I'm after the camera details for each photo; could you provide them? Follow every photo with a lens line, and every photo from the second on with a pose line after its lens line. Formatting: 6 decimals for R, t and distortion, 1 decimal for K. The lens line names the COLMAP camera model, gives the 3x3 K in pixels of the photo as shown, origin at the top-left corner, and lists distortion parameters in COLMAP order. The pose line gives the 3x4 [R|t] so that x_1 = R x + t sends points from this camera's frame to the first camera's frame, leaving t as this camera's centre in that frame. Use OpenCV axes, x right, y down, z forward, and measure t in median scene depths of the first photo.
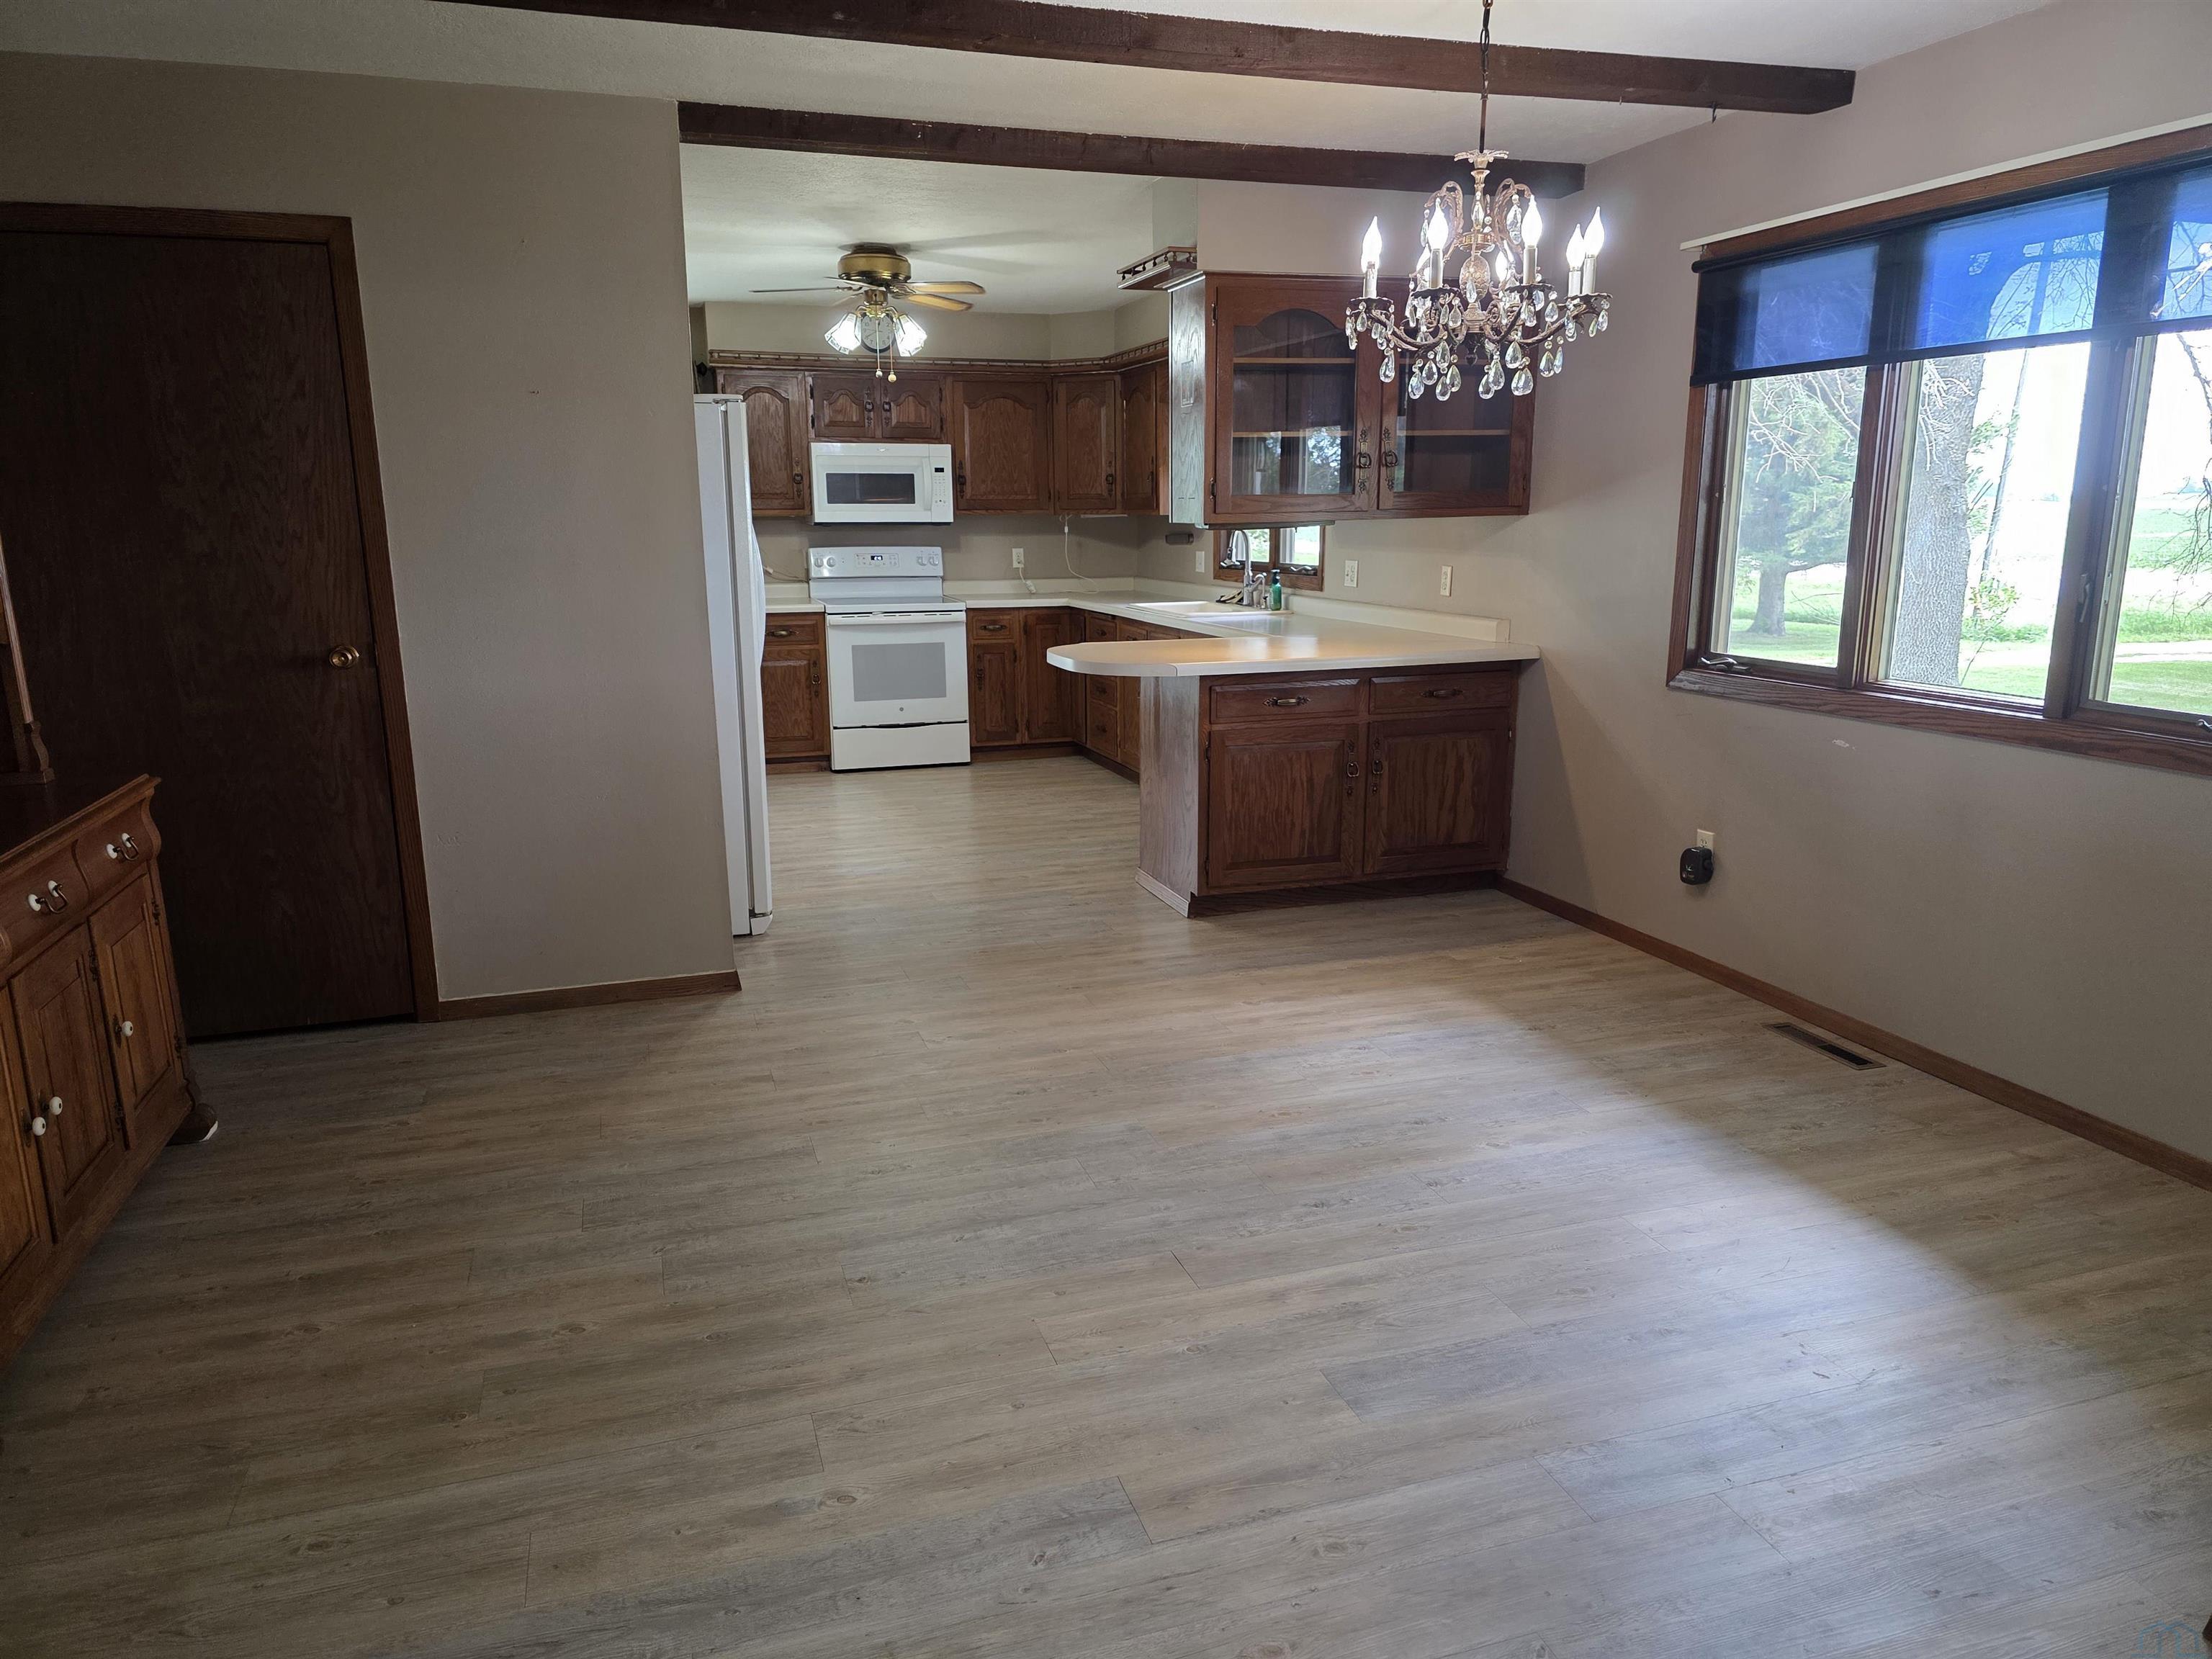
lens RADIAL K [[1483.5, 0, 1104.1], [0, 1483.5, 834.5], [0, 0, 1]] dist [0.010335, -0.000366]
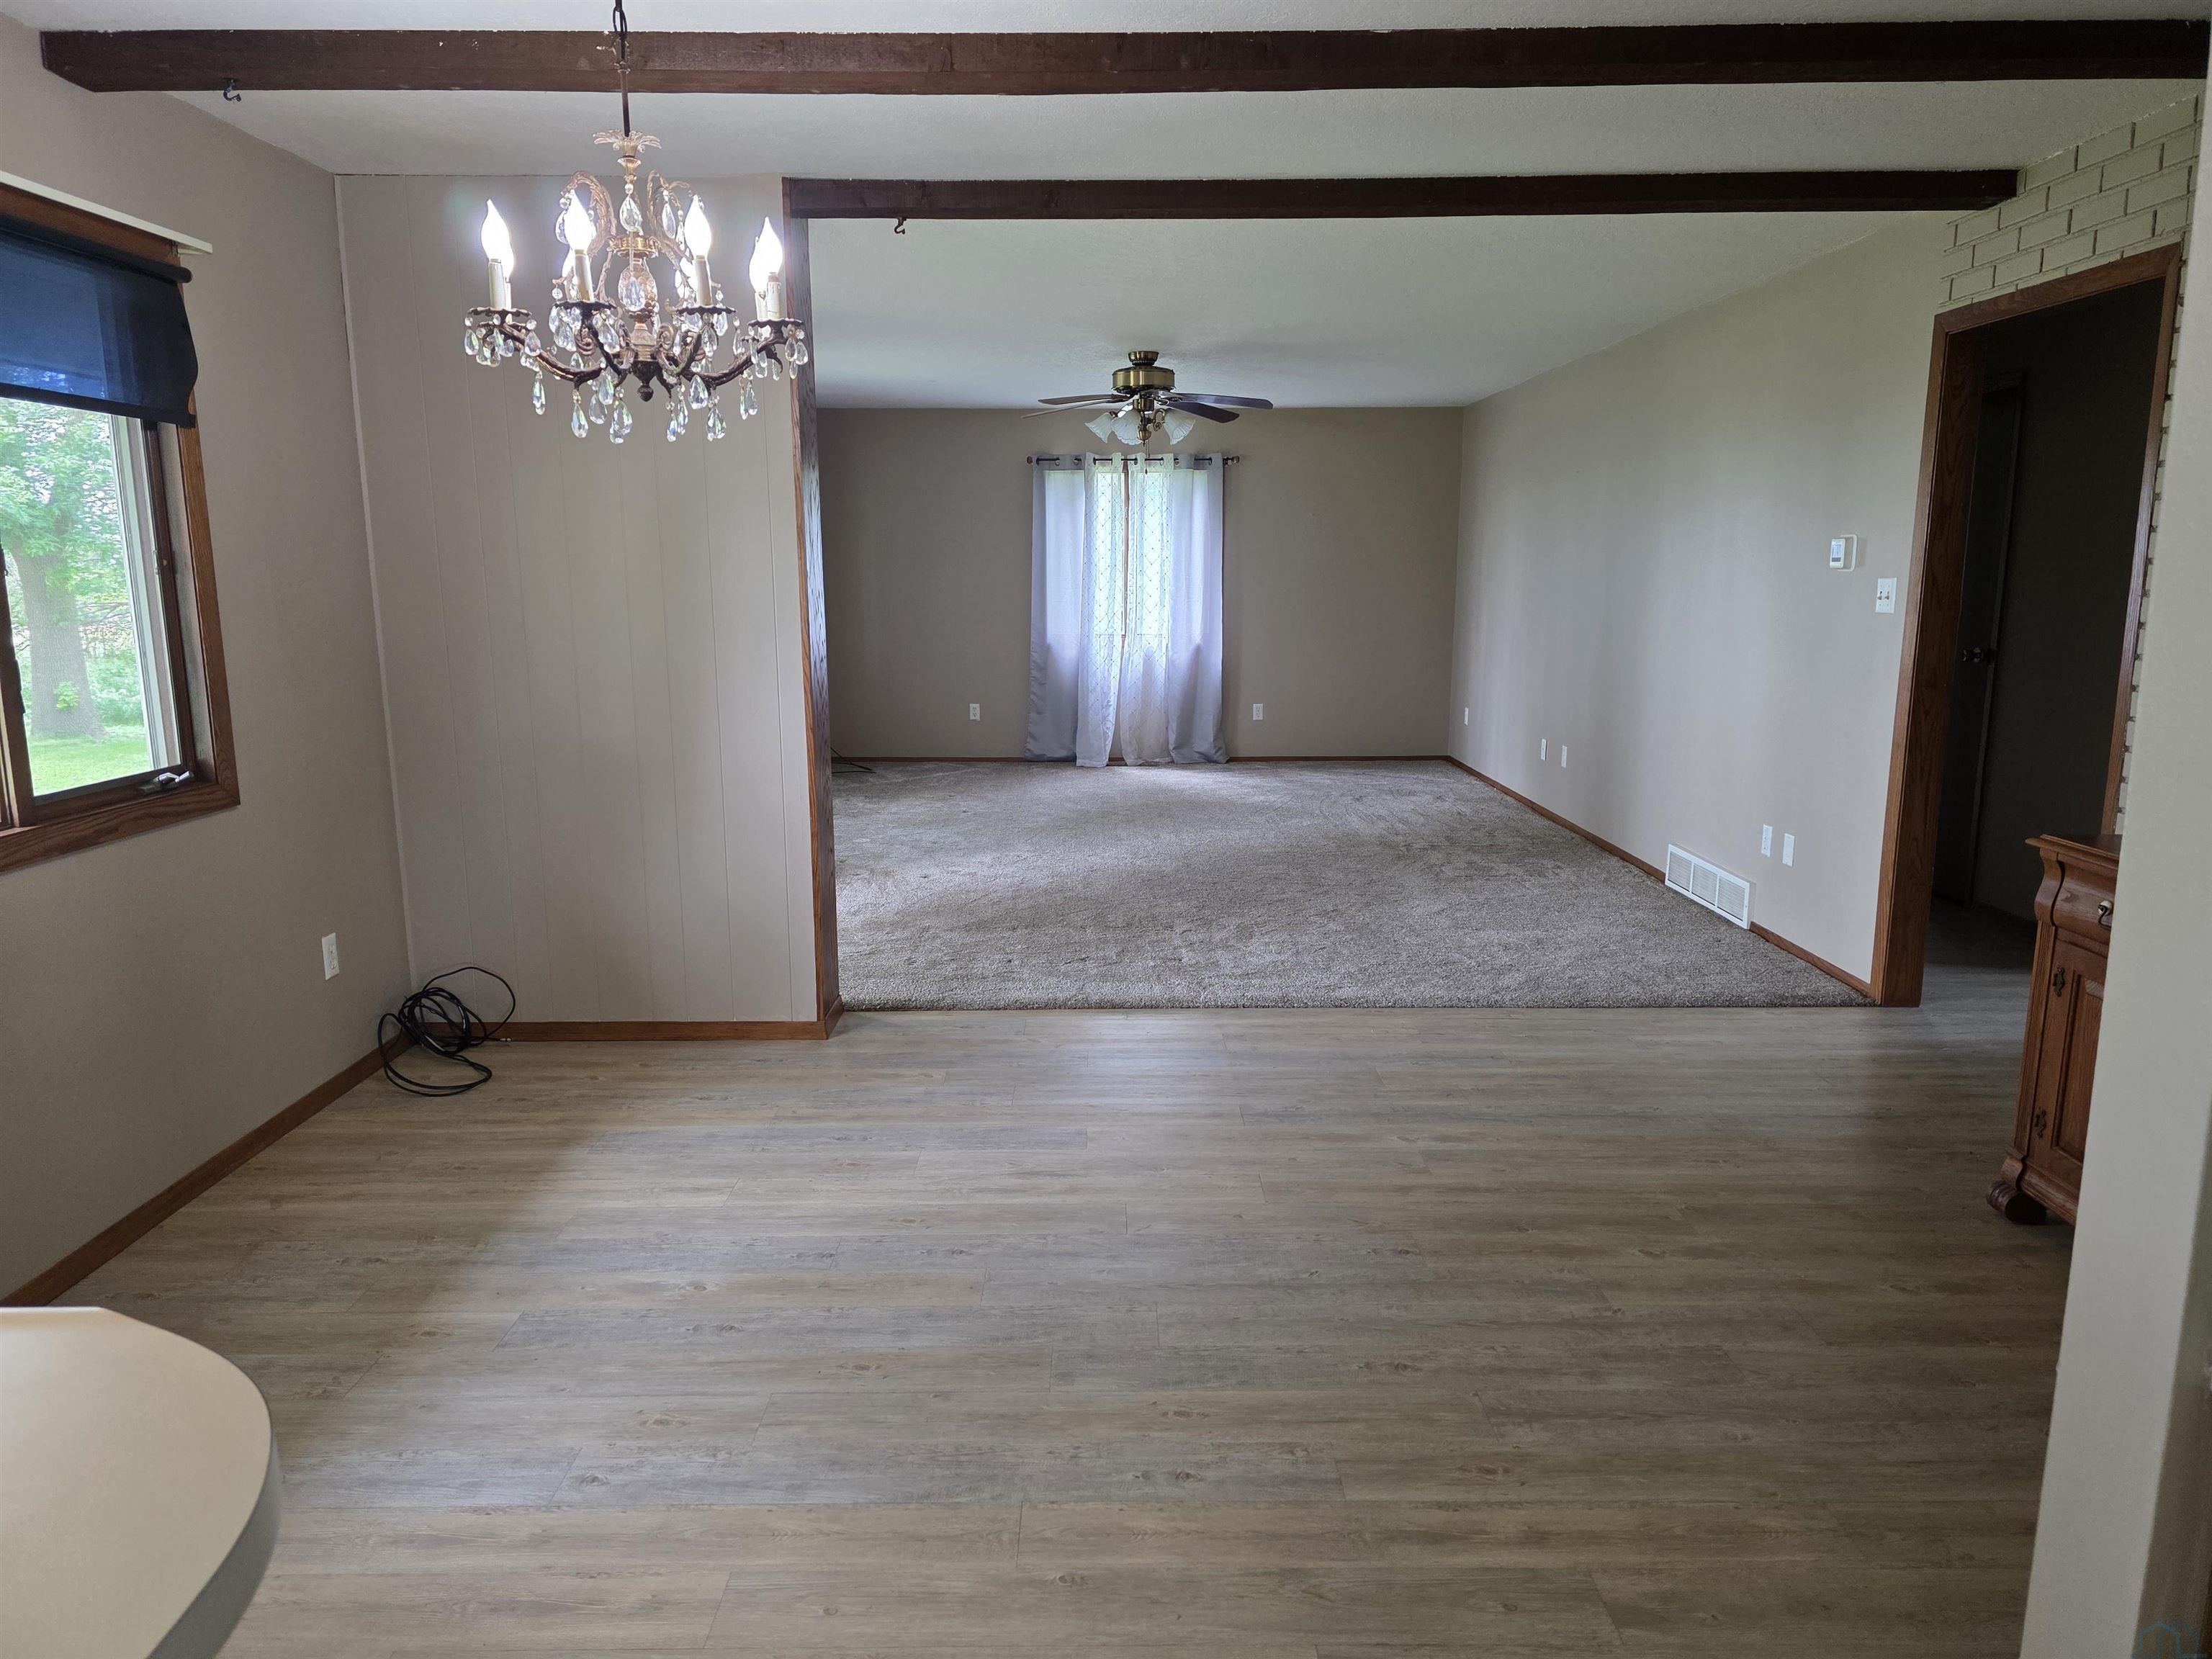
lens RADIAL K [[1483.5, 0, 1104.7], [0, 1483.5, 833.5], [0, 0, 1]] dist [0.010335, -0.000366]
pose [[-0.952271, -0.041886, 0.302366, -0.251567], [0.077429, 0.925000, 0.371994, -0.393961], [-0.295270, 0.377651, -0.877608, 1.785567]]
